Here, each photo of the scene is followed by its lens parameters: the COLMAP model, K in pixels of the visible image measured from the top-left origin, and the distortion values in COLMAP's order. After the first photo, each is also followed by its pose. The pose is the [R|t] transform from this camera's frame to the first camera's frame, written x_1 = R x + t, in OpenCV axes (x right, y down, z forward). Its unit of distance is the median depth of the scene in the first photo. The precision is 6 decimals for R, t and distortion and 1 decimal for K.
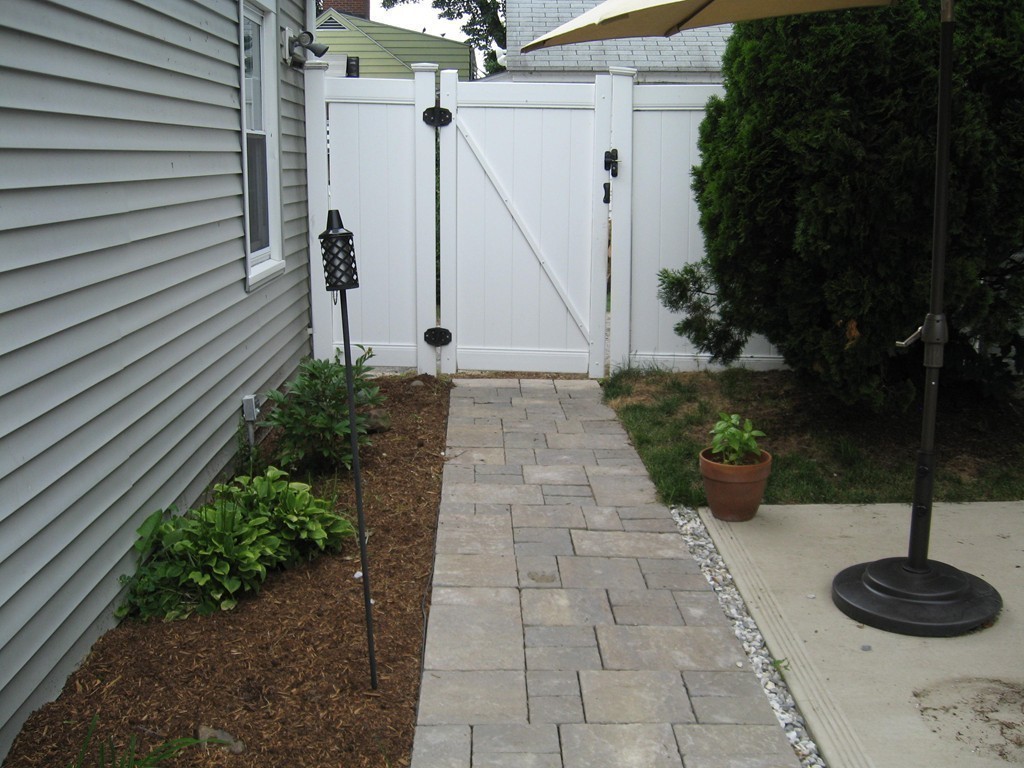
lens RADIAL K [[1086.8, 0, 512.0], [0, 1086.8, 384.0], [0, 0, 1]] dist [-0.100450, -0.003209]
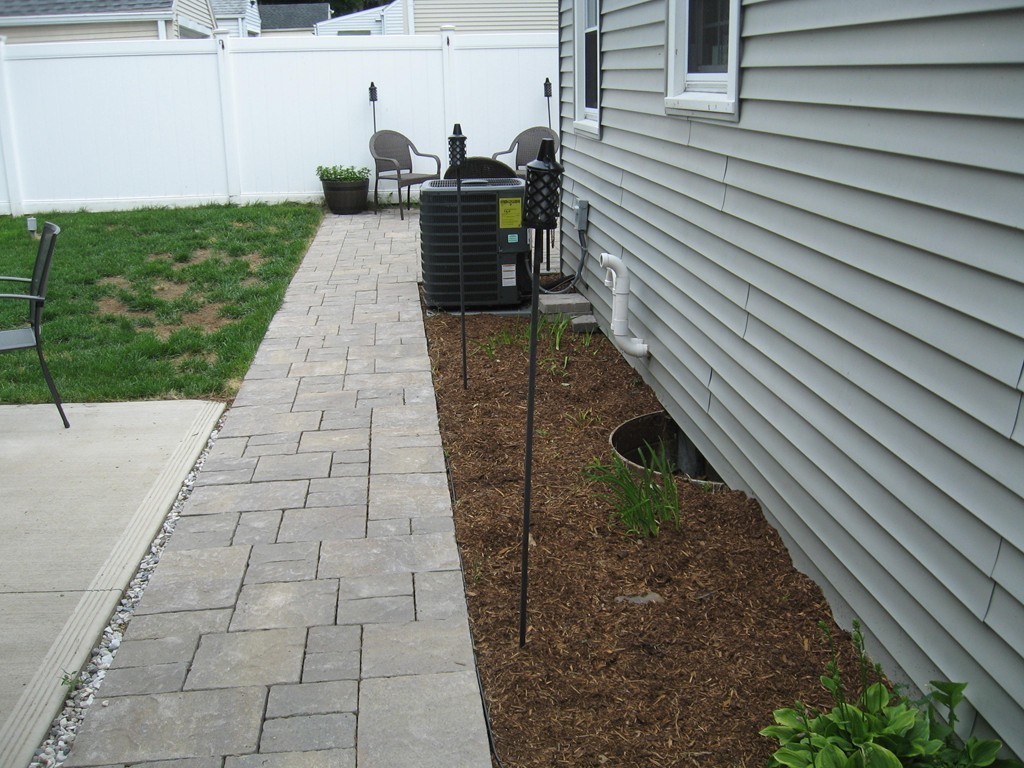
lens RADIAL K [[1086.8, 0, 512.0], [0, 1086.8, 384.0], [0, 0, 1]] dist [-0.100450, -0.003209]
pose [[-0.995629, 0.037948, -0.085336, -0.048813], [-0.004971, 0.890900, 0.454173, -0.375324], [0.093261, 0.452612, -0.886817, 1.825842]]
